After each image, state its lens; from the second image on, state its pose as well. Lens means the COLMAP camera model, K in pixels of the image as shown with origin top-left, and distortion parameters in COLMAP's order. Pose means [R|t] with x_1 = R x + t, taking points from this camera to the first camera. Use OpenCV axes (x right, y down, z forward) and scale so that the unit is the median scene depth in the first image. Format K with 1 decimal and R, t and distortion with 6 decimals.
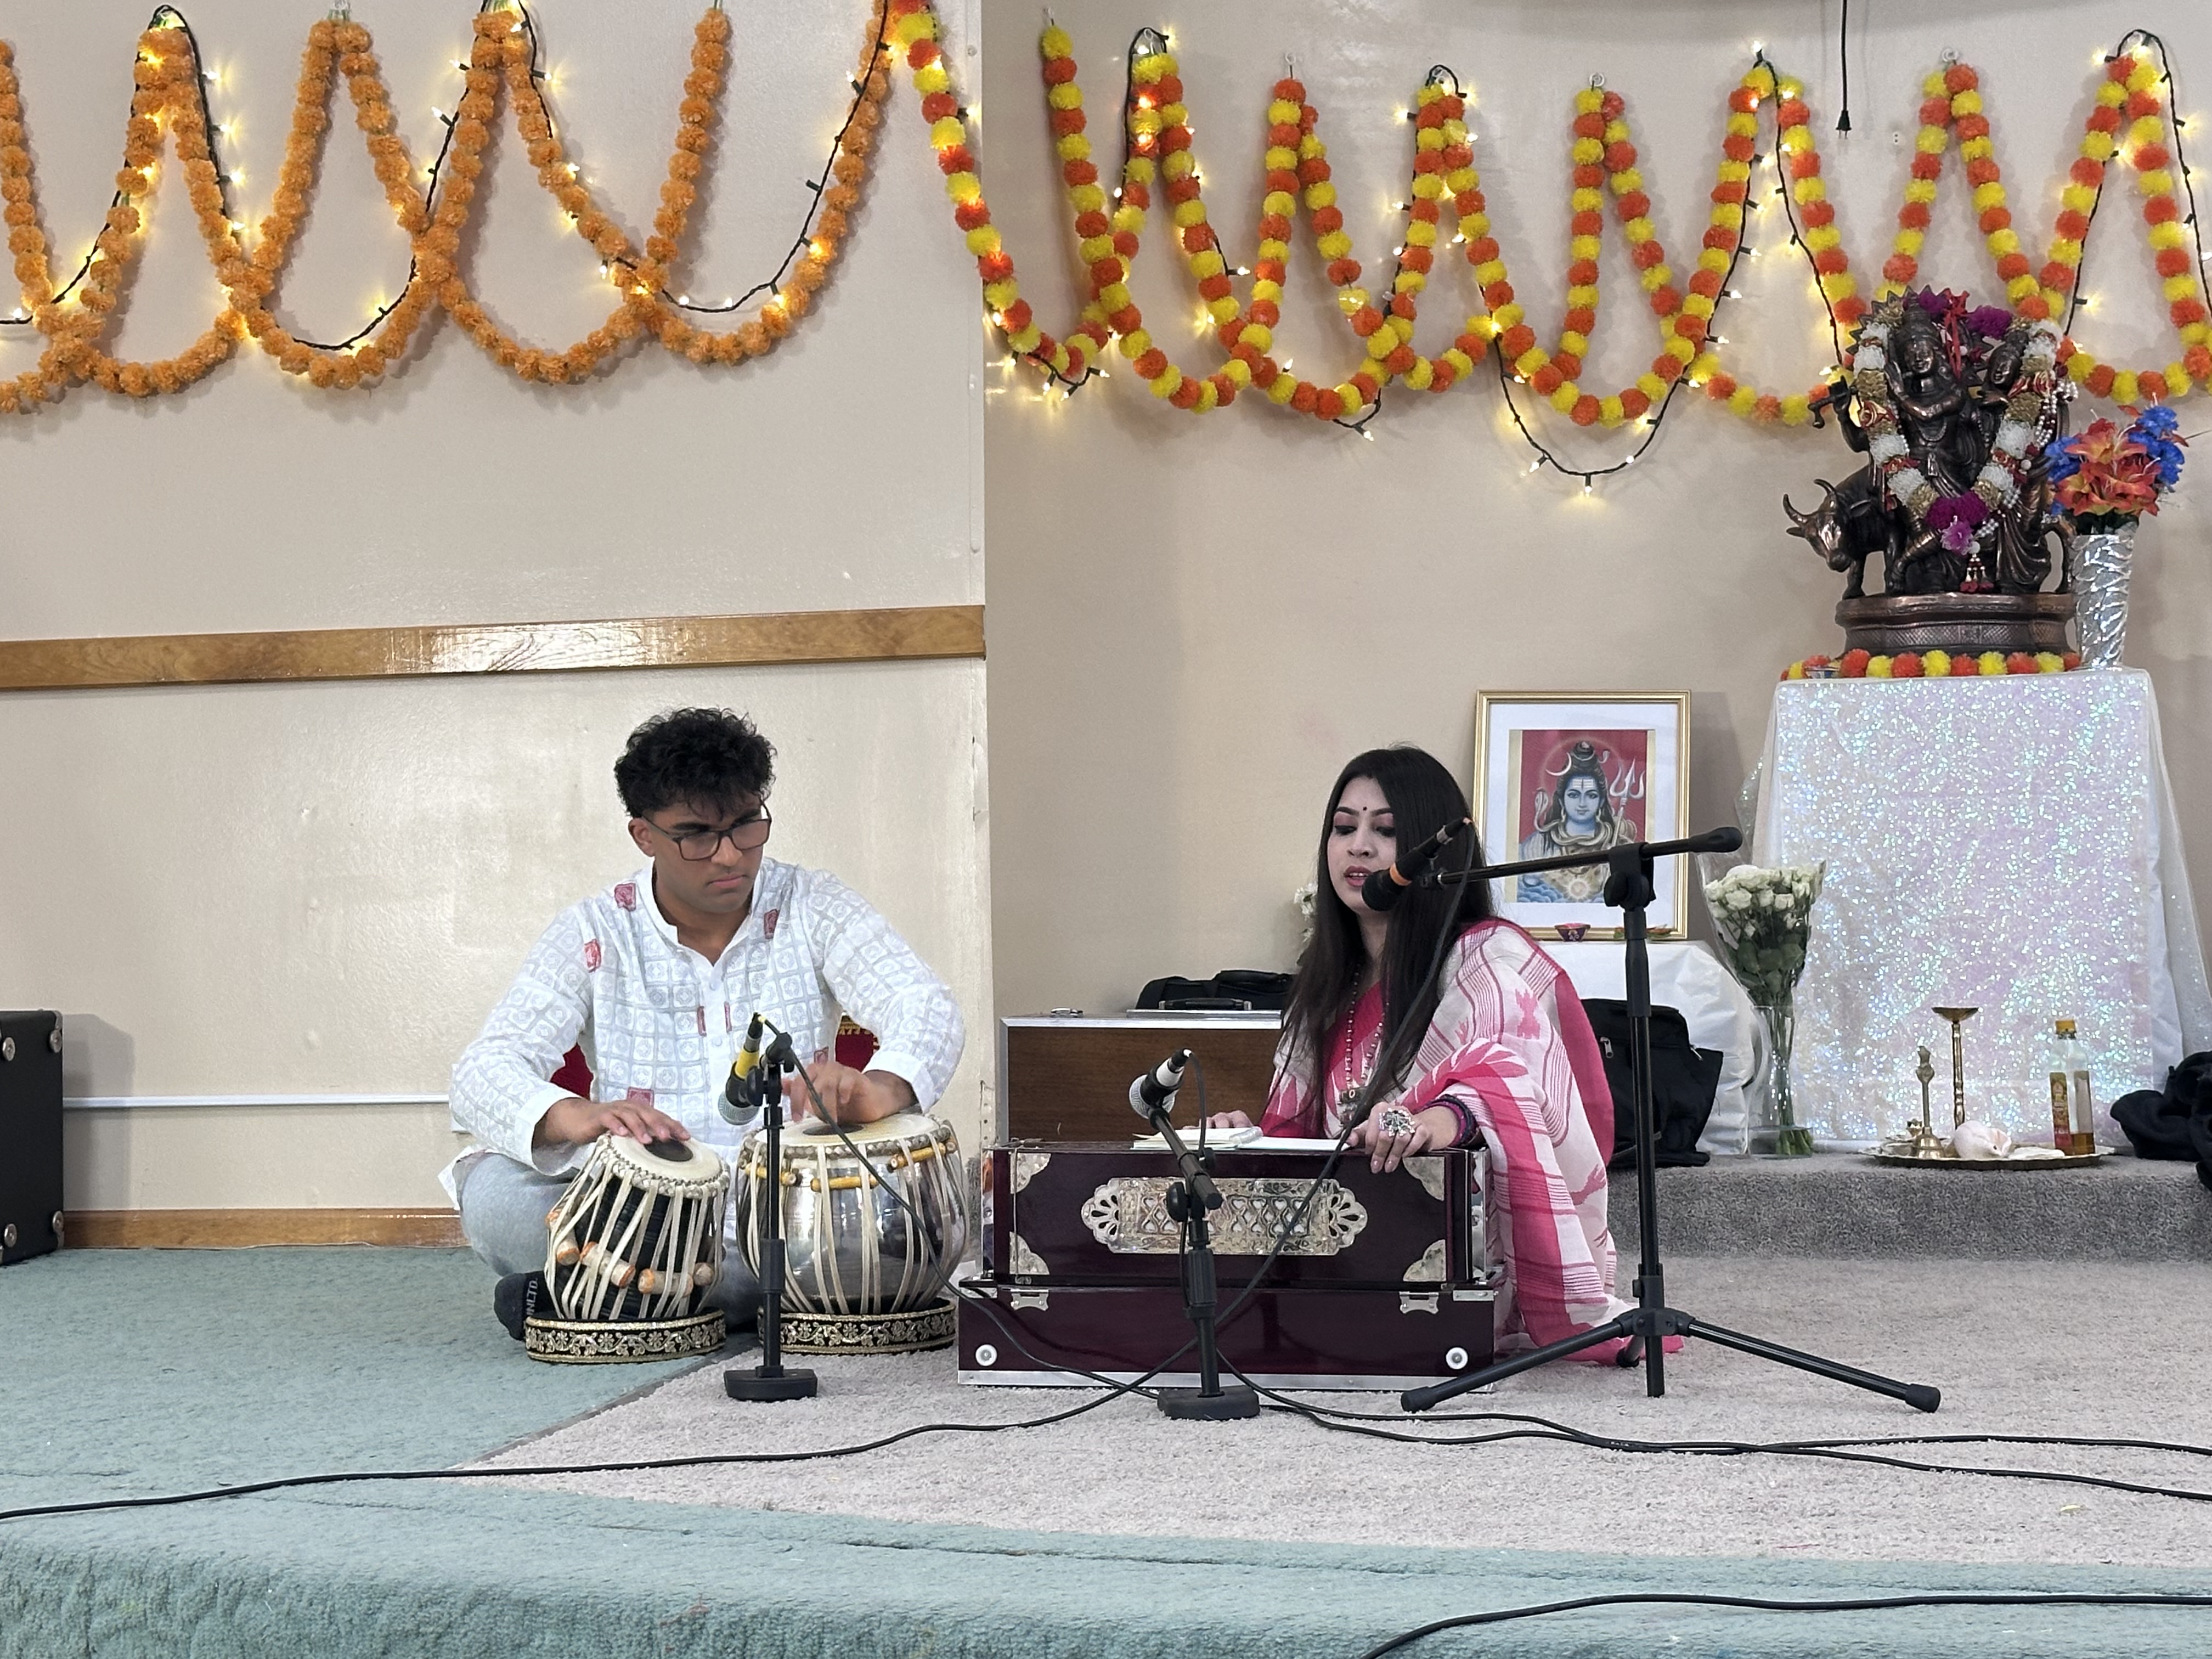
lens RADIAL K [[3825.2, 0, 1104.0], [0, 3825.2, 833.0], [0, 0, 1]] dist [0.170127, -0.211326]
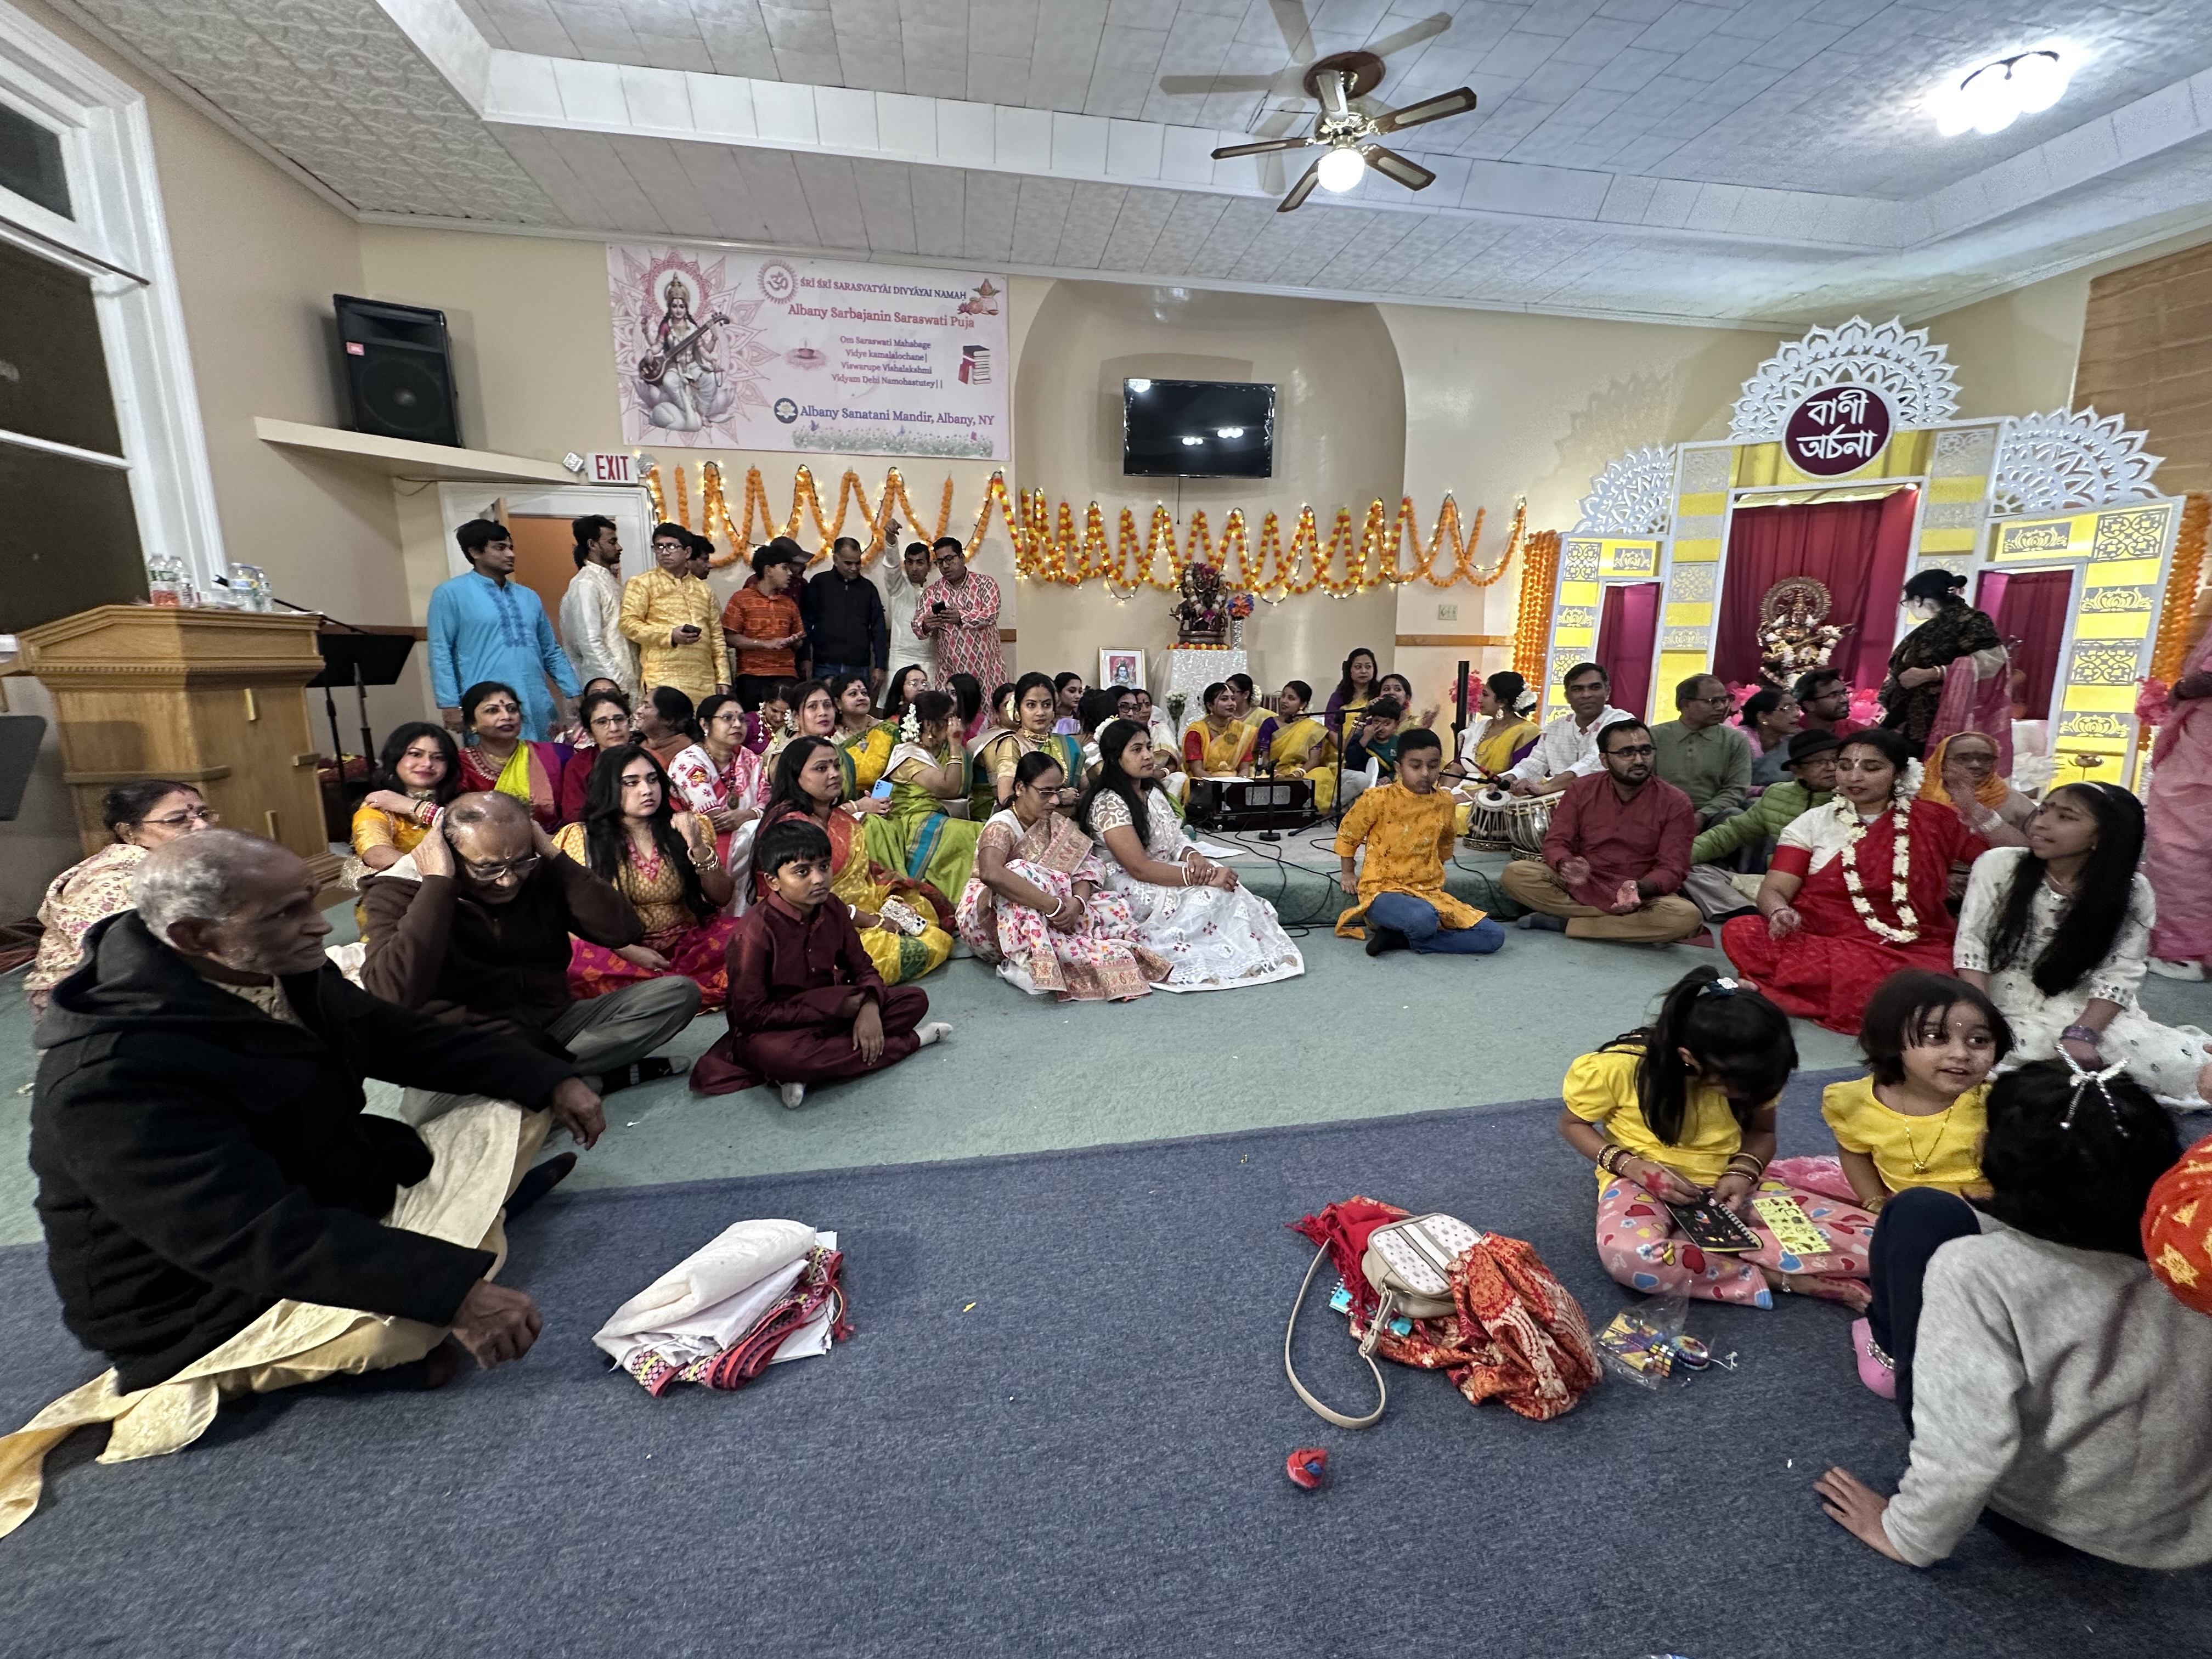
lens RADIAL K [[882.0, 0, 1108.2], [0, 882.0, 826.8], [0, 0, 1]] dist [-0.003505, 0.000576]
pose [[0.937941, -0.044811, 0.343886, -0.275259], [-0.030071, 0.977373, 0.209375, -0.050058], [-0.345488, -0.206722, 0.915371, -0.001188]]
